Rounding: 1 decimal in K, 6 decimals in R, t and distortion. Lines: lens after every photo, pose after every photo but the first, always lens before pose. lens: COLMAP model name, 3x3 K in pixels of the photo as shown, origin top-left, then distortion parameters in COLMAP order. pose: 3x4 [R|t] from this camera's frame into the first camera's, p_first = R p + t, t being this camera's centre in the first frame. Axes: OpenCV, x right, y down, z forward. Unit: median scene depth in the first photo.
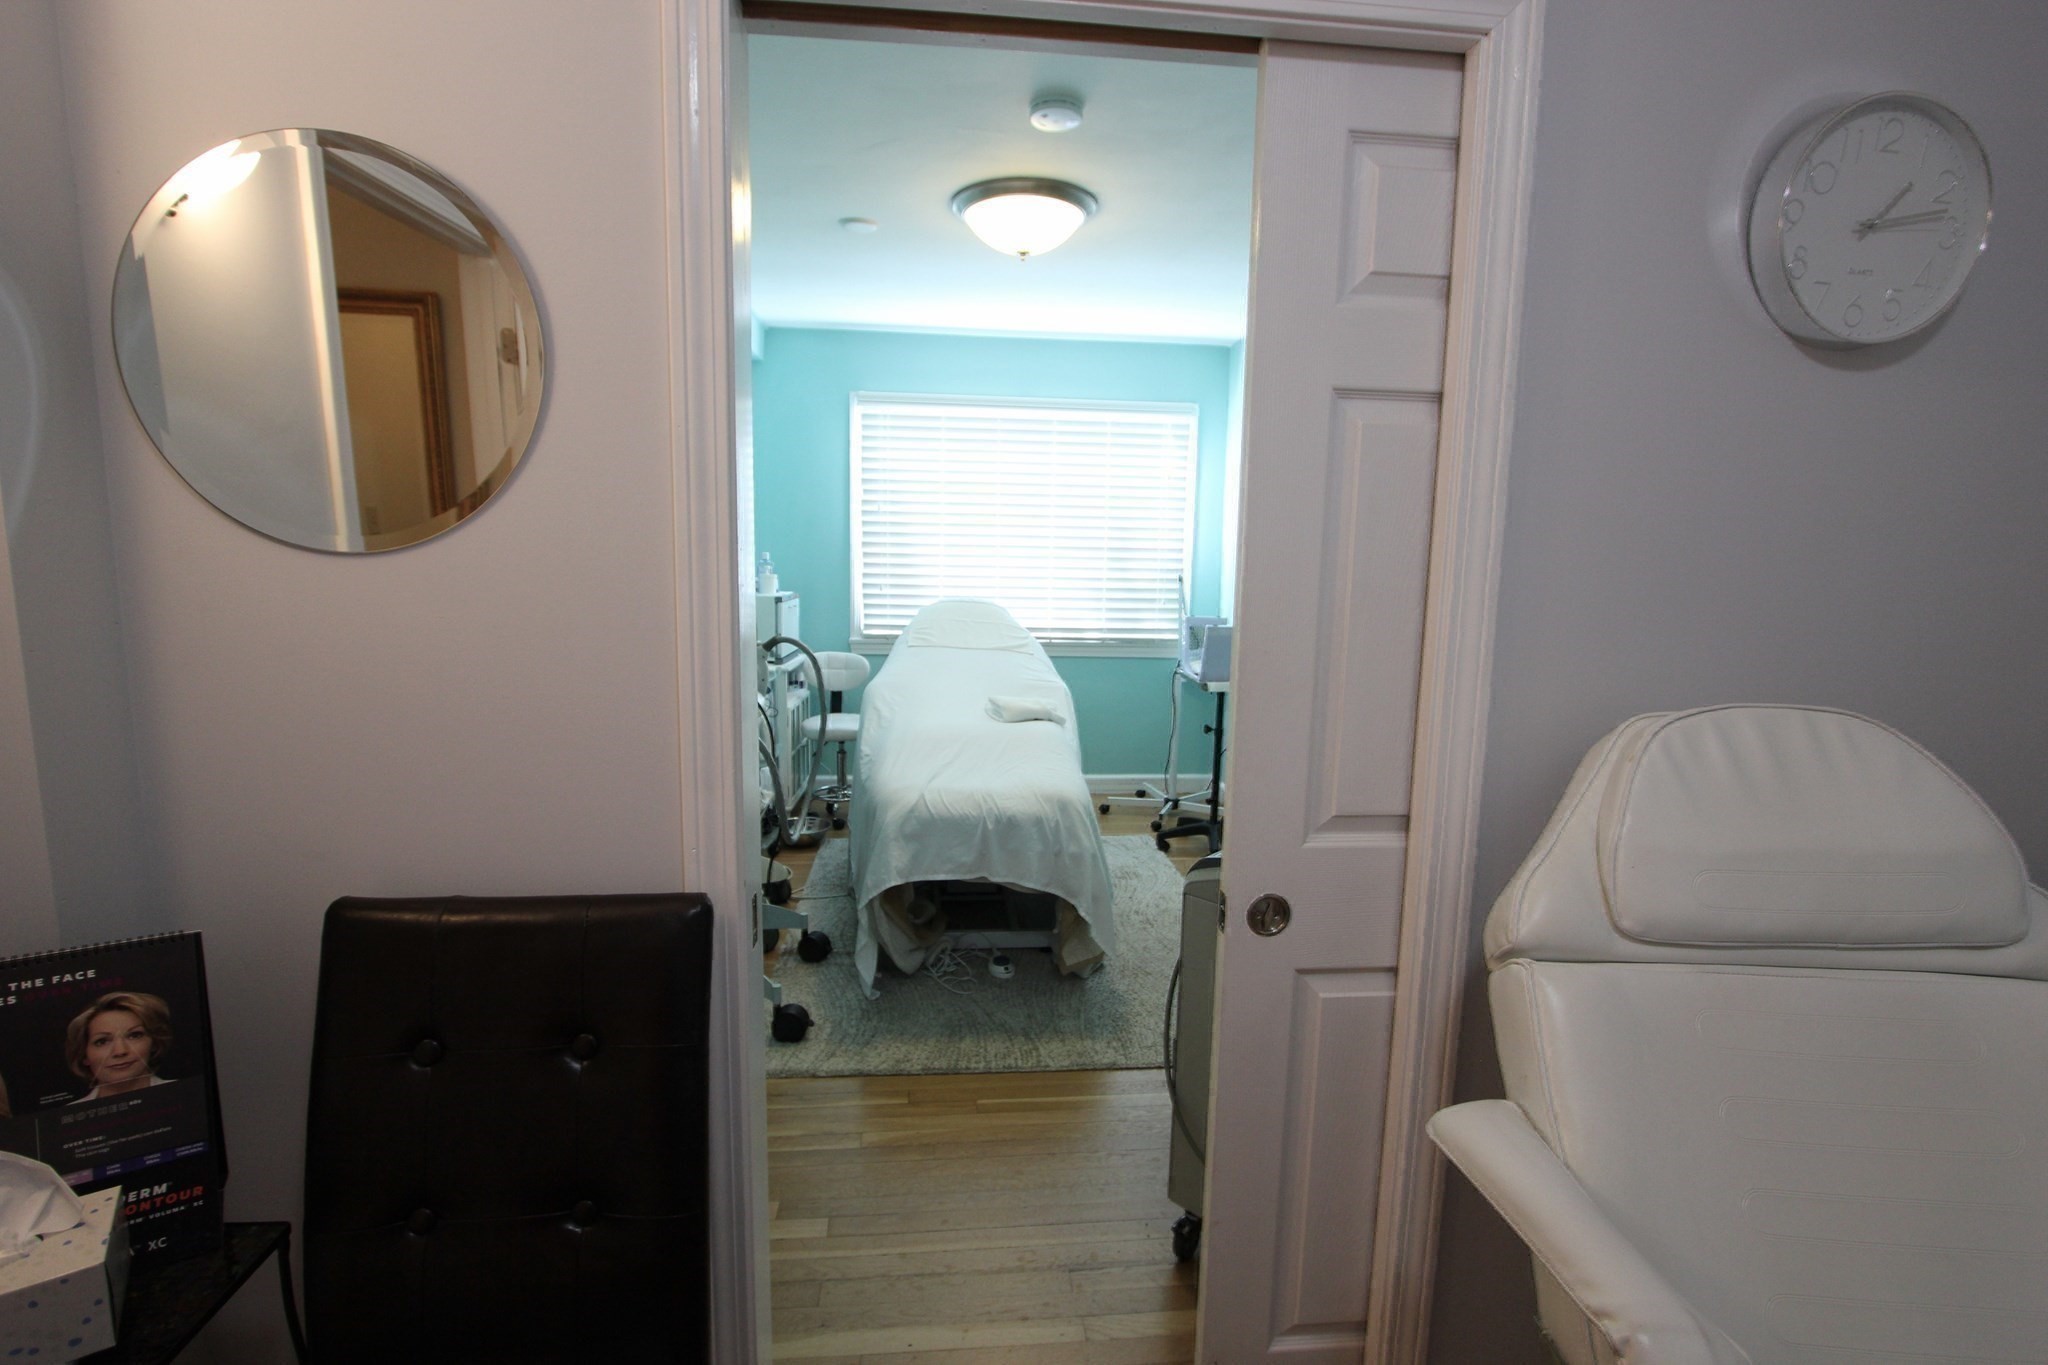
lens RADIAL K [[962.5, 0, 1022.3], [0, 962.5, 682.6], [0, 0, 1]] dist [-0.001980, -0.000120]
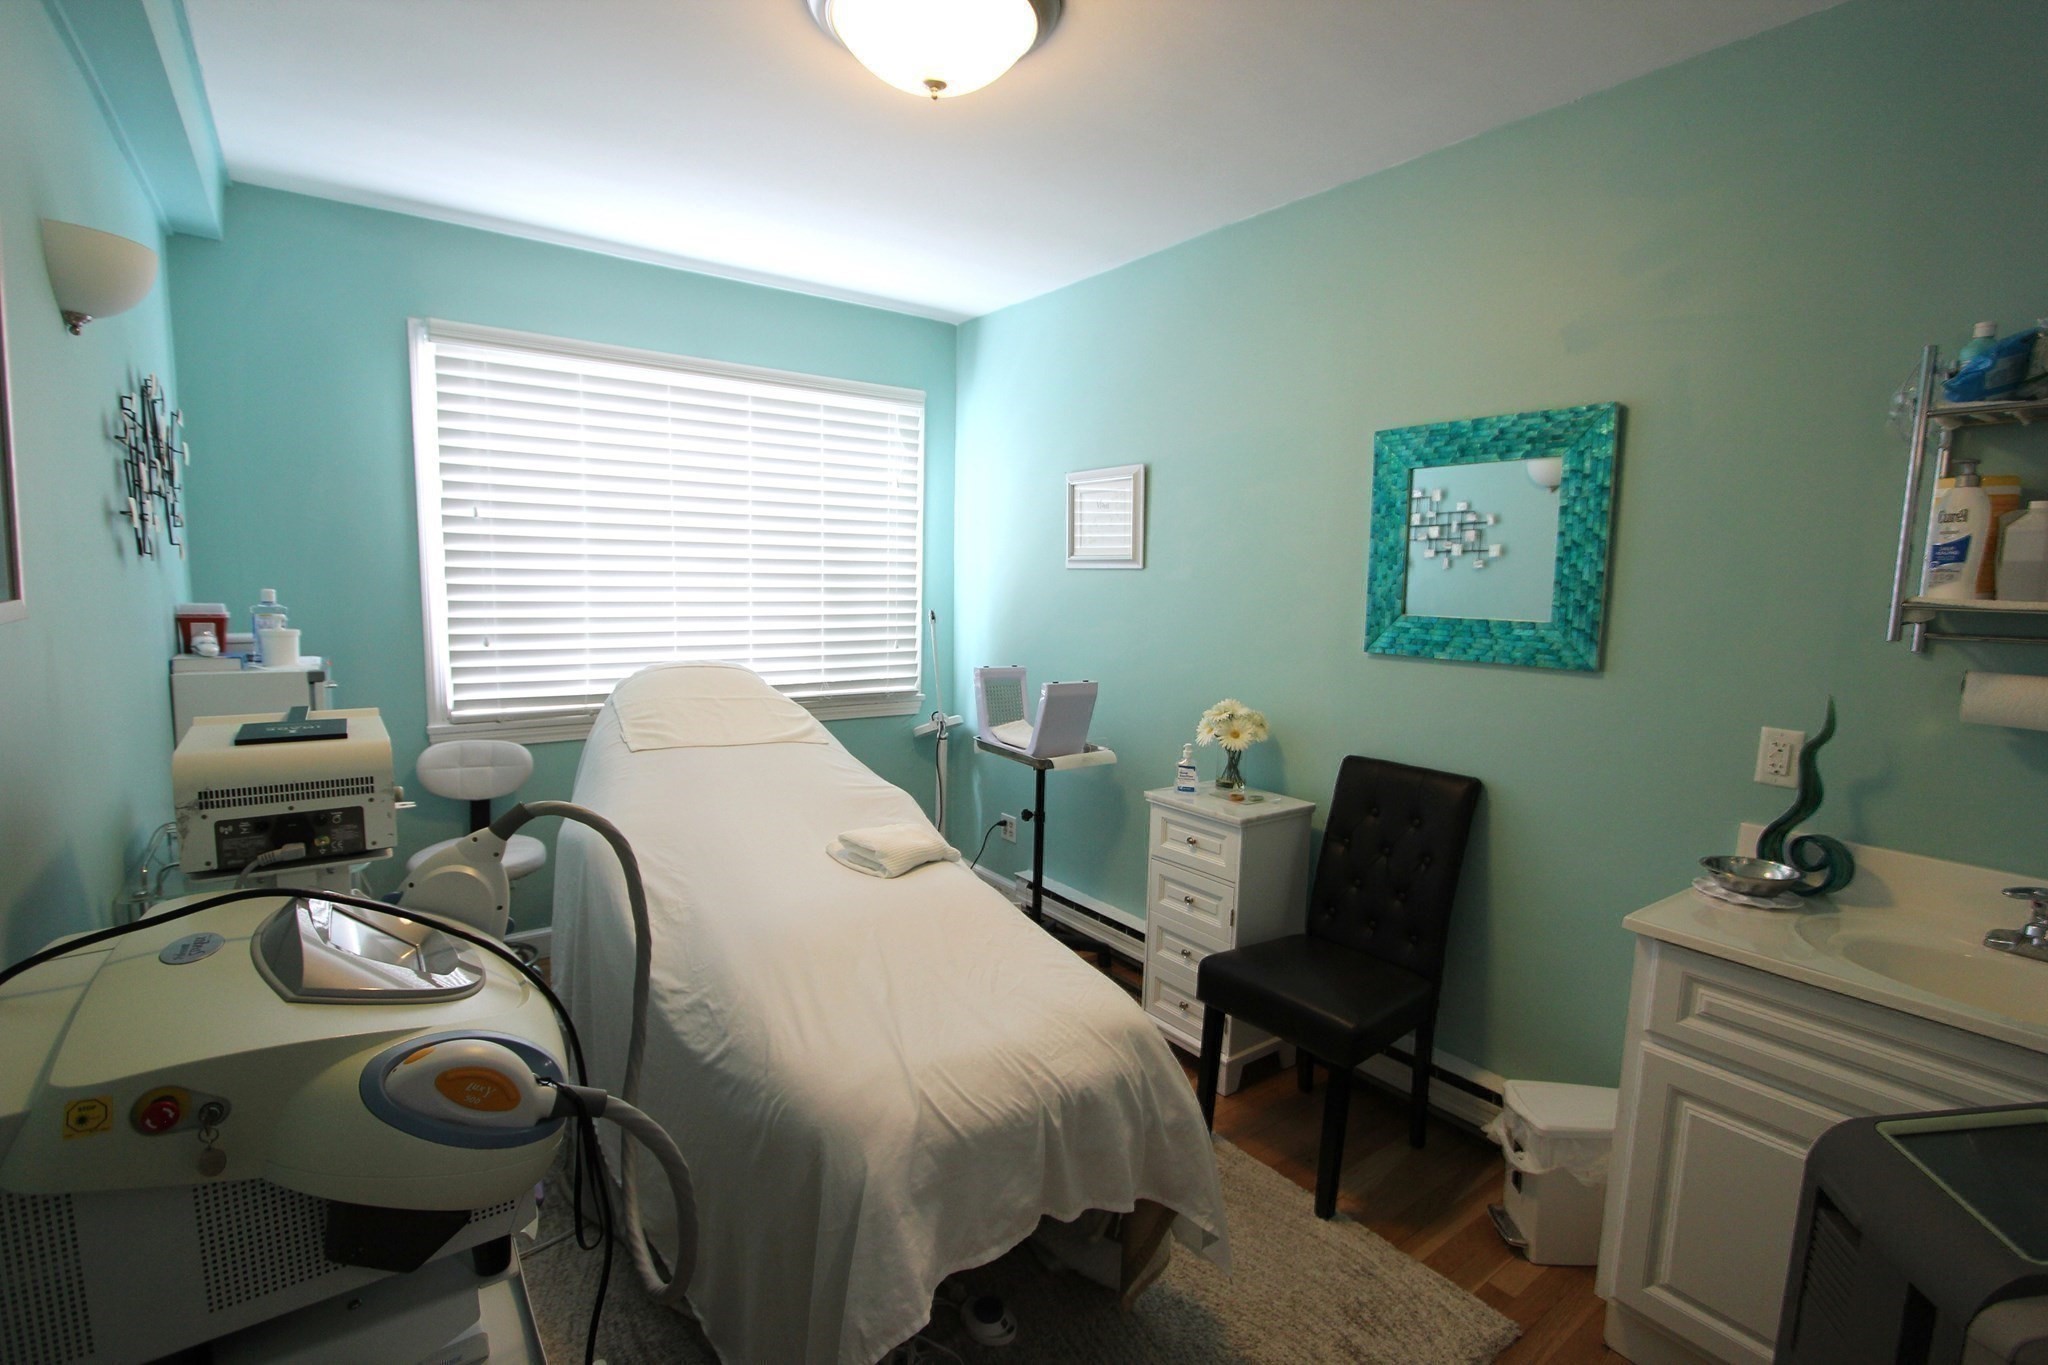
lens RADIAL K [[962.5, 0, 1023.3], [0, 962.5, 689.1], [0, 0, 1]] dist [-0.001980, -0.000120]
pose [[0.861685, -0.064130, 0.503375, -0.164676], [0.066923, 0.997679, 0.012544, -0.053427], [-0.503011, 0.022878, 0.863977, 0.295553]]
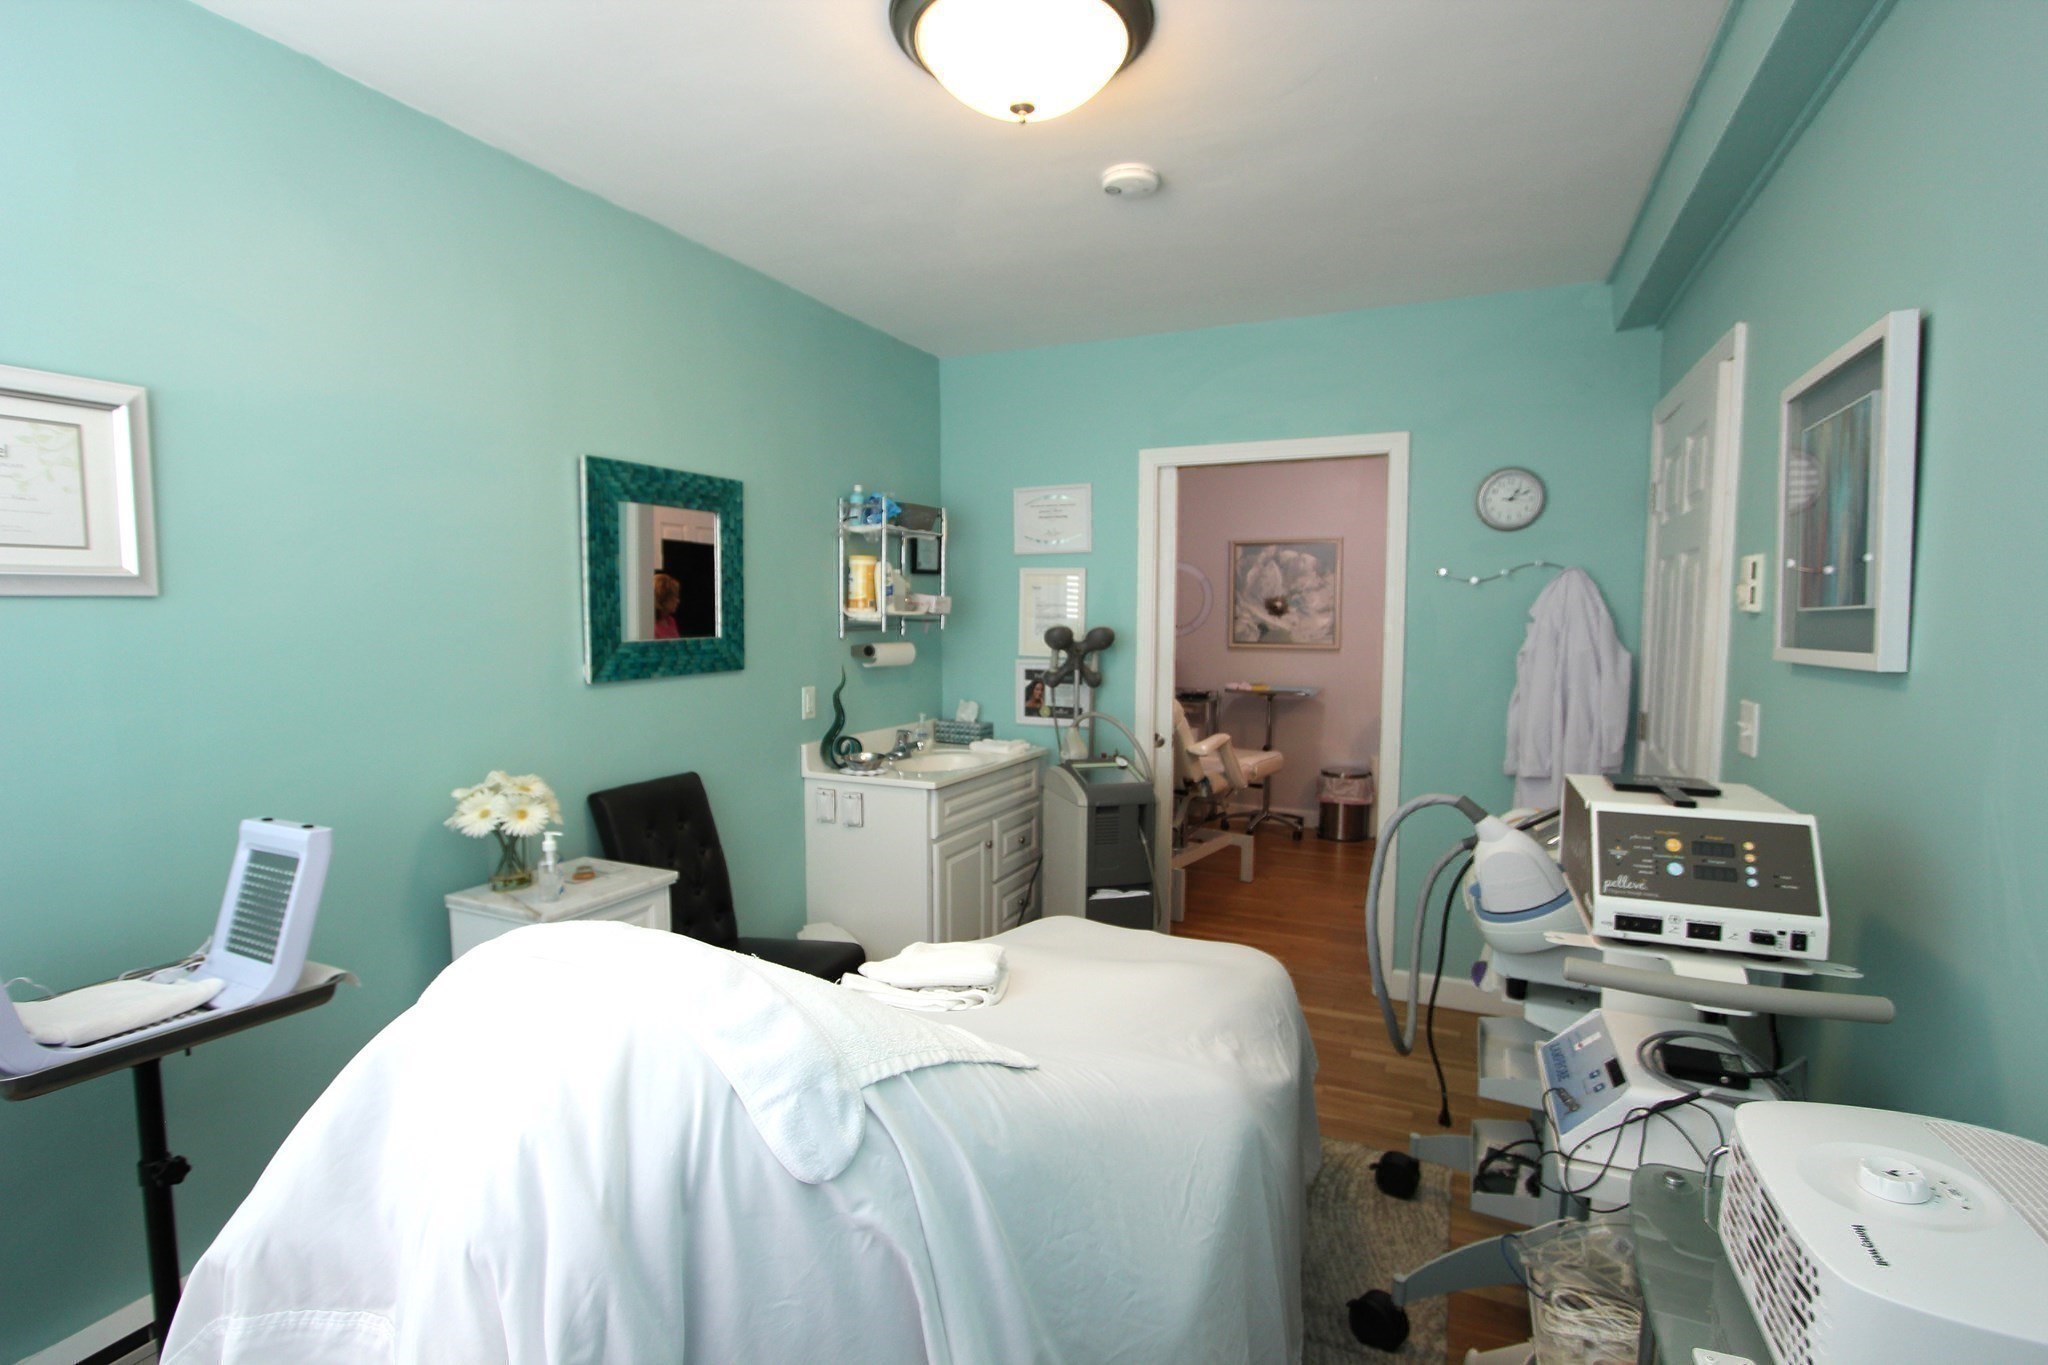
lens RADIAL K [[962.5, 0, 1023.7], [0, 962.5, 680.4], [0, 0, 1]] dist [-0.001980, -0.000120]
pose [[-0.861675, -0.063914, 0.503419, -0.183825], [0.045728, 0.978221, 0.202465, -0.133944], [-0.505396, 0.197480, -0.839986, 0.867863]]
